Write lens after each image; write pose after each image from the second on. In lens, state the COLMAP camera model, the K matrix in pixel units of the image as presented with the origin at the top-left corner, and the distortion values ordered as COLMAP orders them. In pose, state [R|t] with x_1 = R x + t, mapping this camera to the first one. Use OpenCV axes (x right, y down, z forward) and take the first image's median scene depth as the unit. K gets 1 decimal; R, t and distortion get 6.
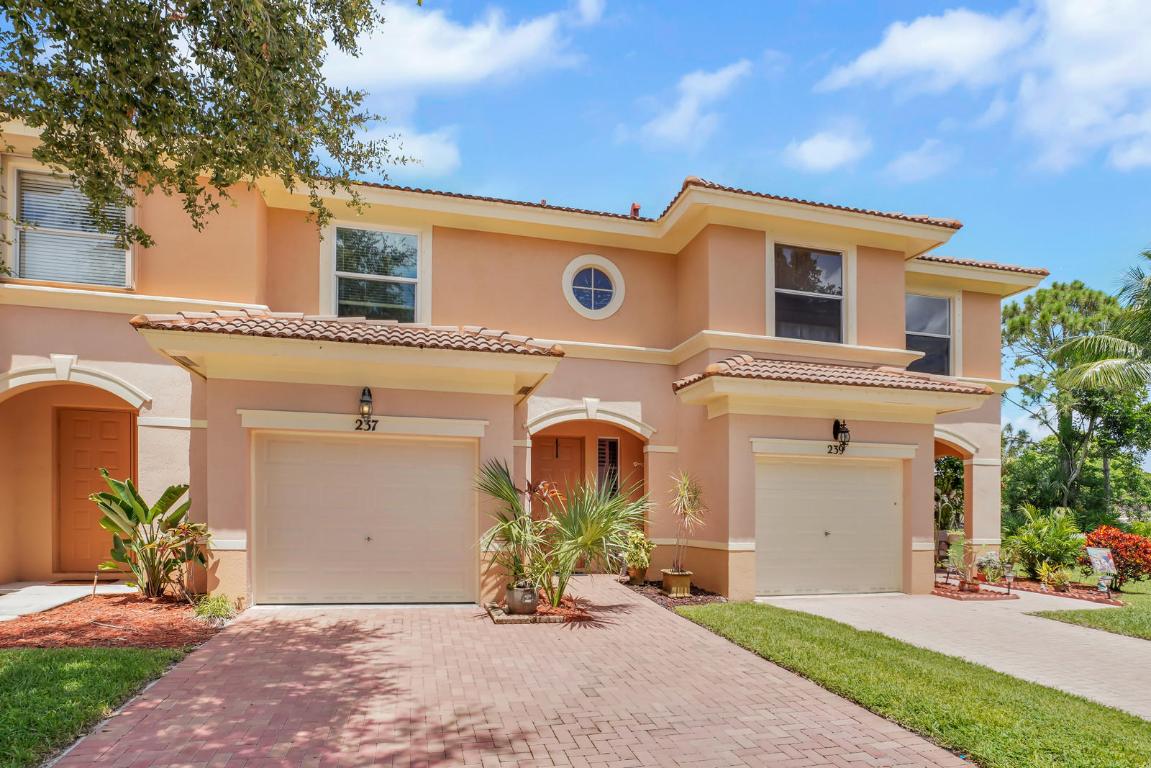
lens RADIAL K [[690.2, 0, 577.4], [0, 690.2, 358.1], [0, 0, 1]] dist [-0.019613, 0.000020]
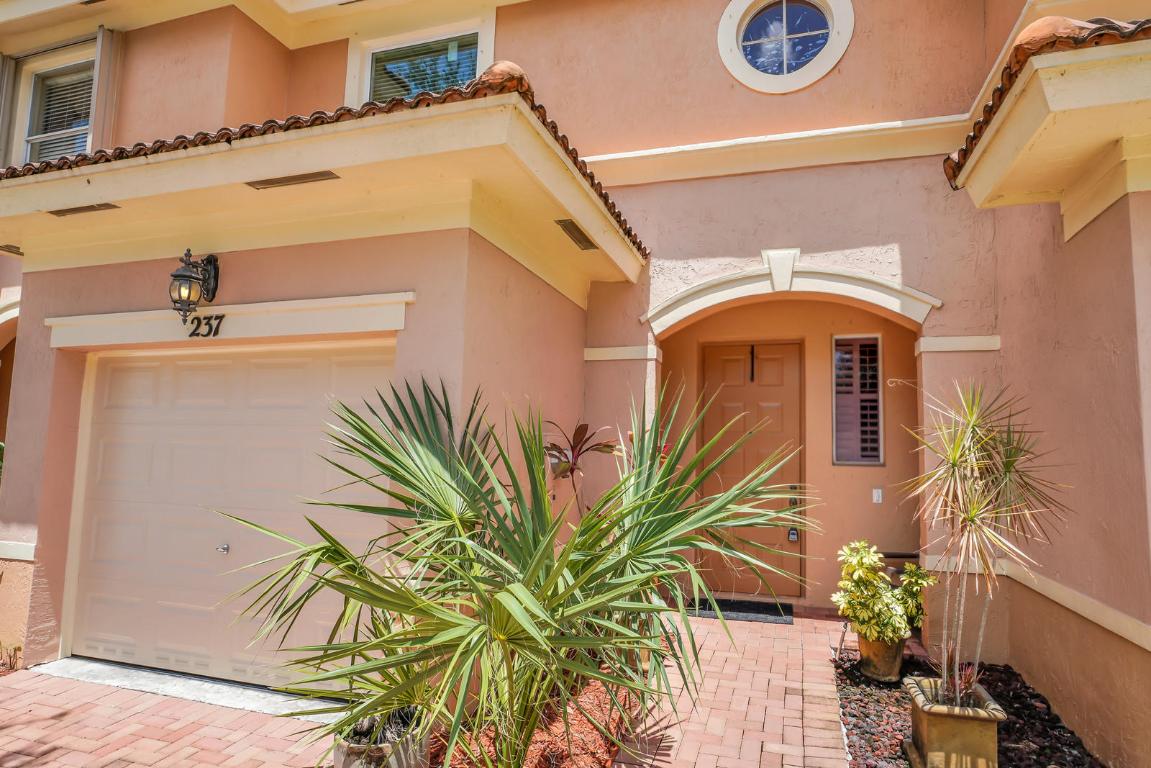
lens RADIAL K [[690.2, 0, 577.4], [0, 690.2, 358.1], [0, 0, 1]] dist [-0.019613, 0.000020]
pose [[0.862083, -0.073575, -0.501398, 0.135683], [0.111984, 0.992603, 0.046886, 0.097109], [0.494240, -0.096569, 0.863945, 0.531908]]
